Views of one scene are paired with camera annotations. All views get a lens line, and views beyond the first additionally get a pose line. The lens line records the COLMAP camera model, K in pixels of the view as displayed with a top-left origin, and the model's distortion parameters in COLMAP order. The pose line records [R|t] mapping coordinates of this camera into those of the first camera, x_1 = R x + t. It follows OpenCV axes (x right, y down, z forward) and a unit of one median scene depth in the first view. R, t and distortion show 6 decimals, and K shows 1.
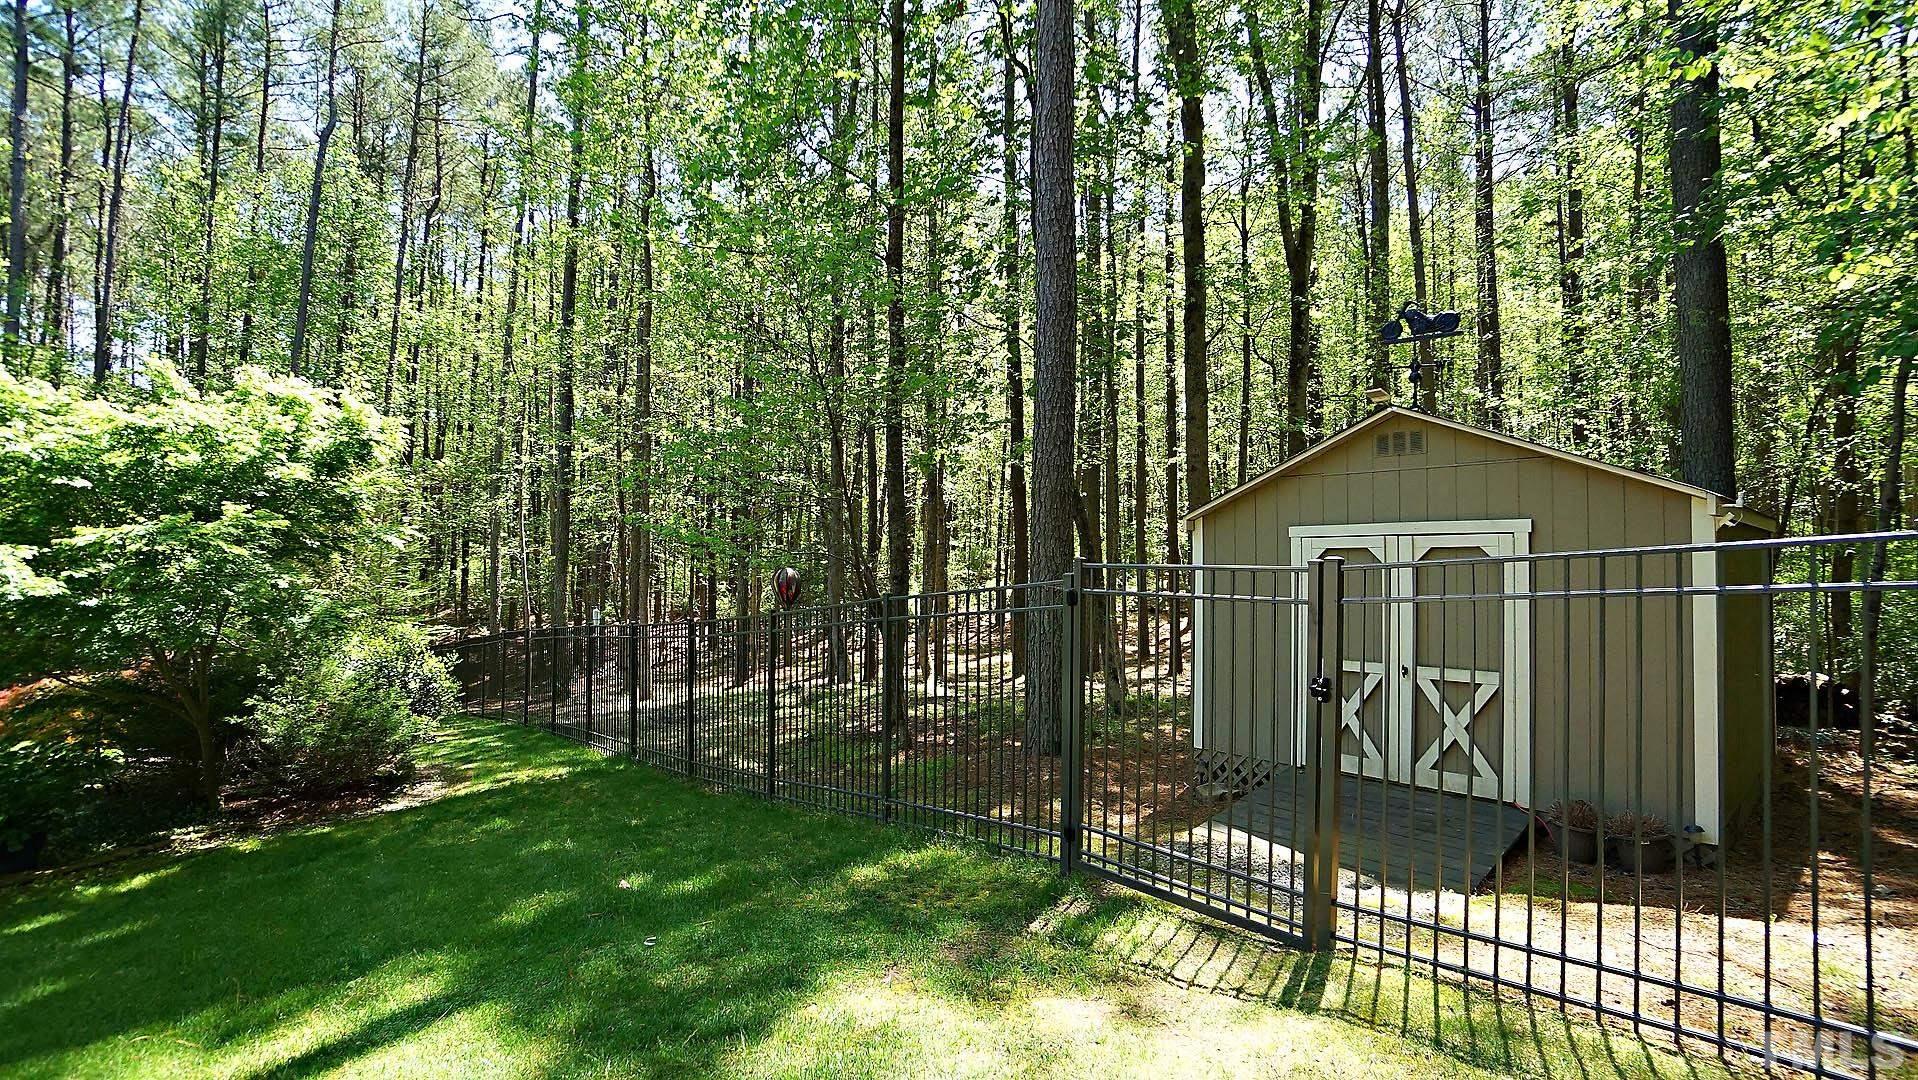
lens RADIAL K [[851.5, 0, 946.2], [0, 851.5, 541.0], [0, 0, 1]] dist [-0.060563, 0.023973]
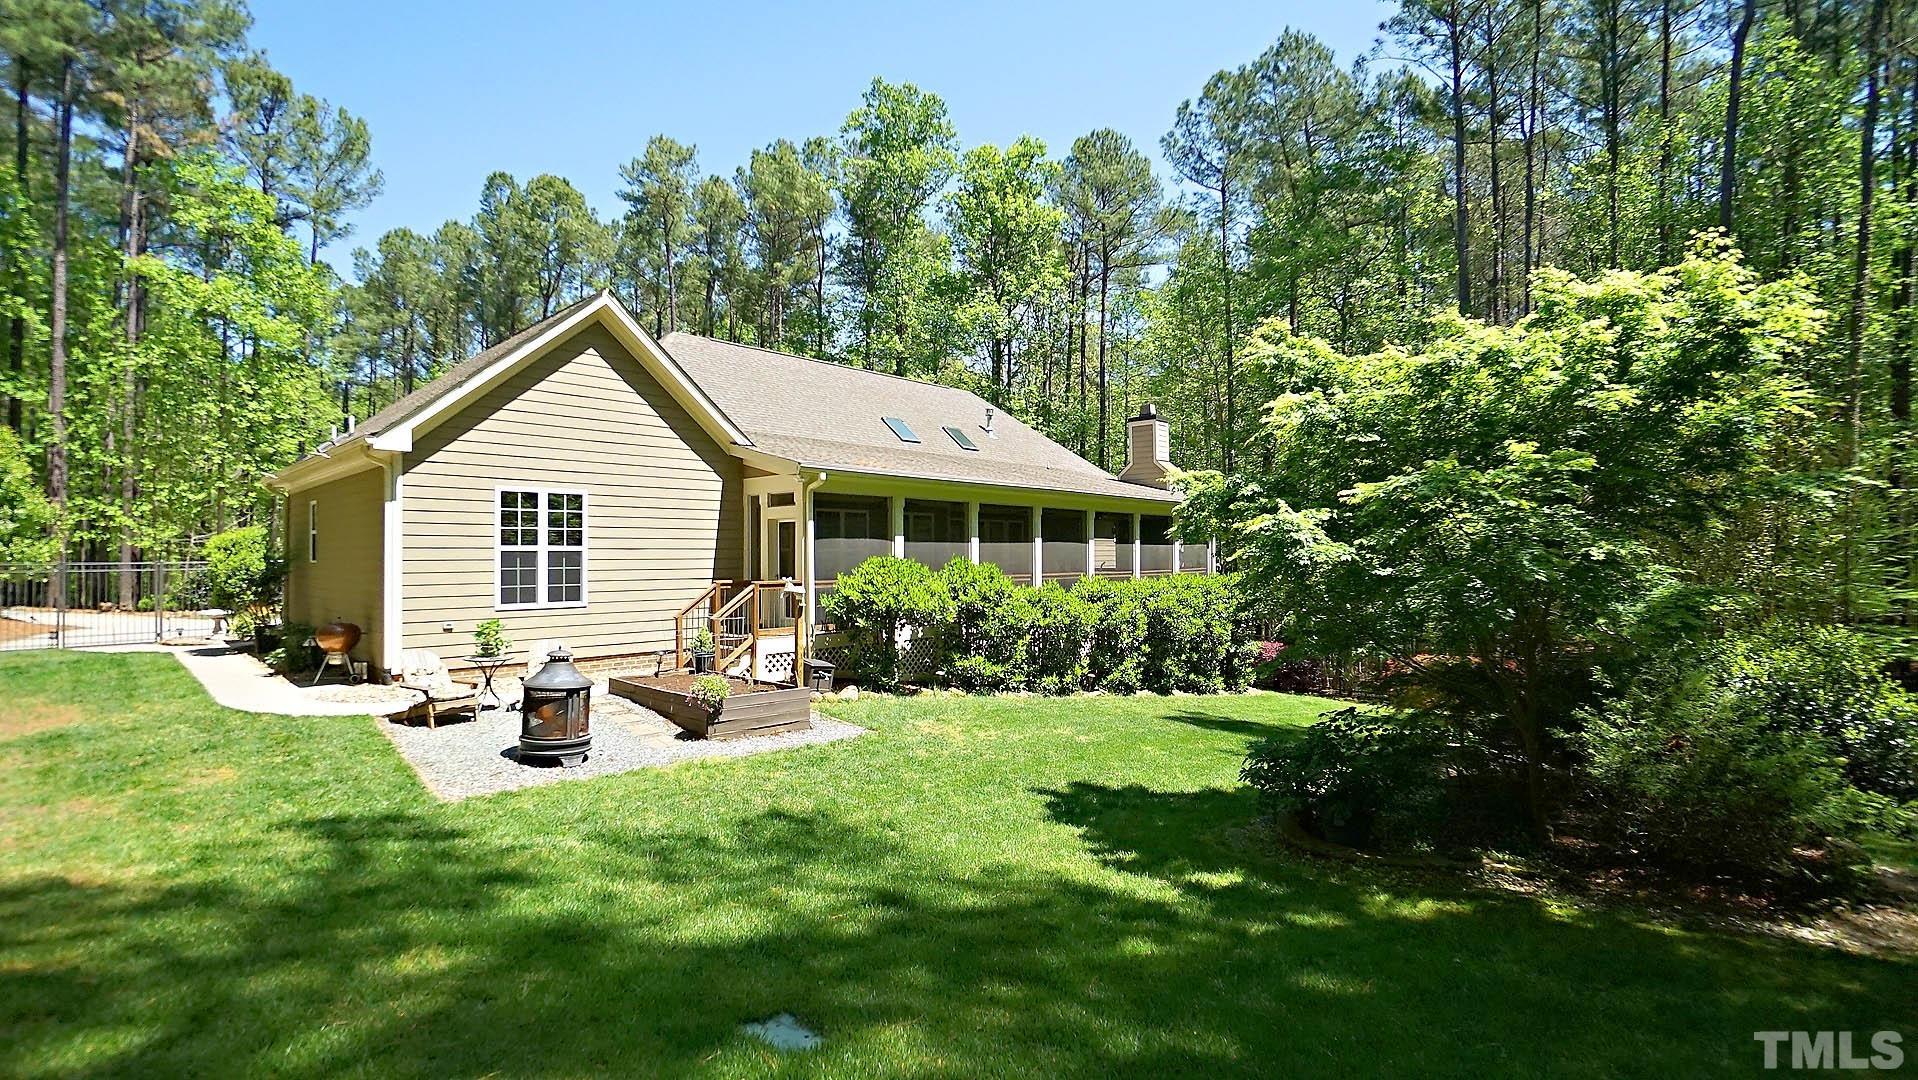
lens RADIAL K [[851.5, 0, 946.2], [0, 851.5, 541.0], [0, 0, 1]] dist [-0.060563, 0.023973]
pose [[0.123738, -0.016594, -0.992176, -0.169186], [0.020723, 0.999685, -0.014135, 0.037259], [0.992099, -0.018812, 0.124043, 0.350179]]
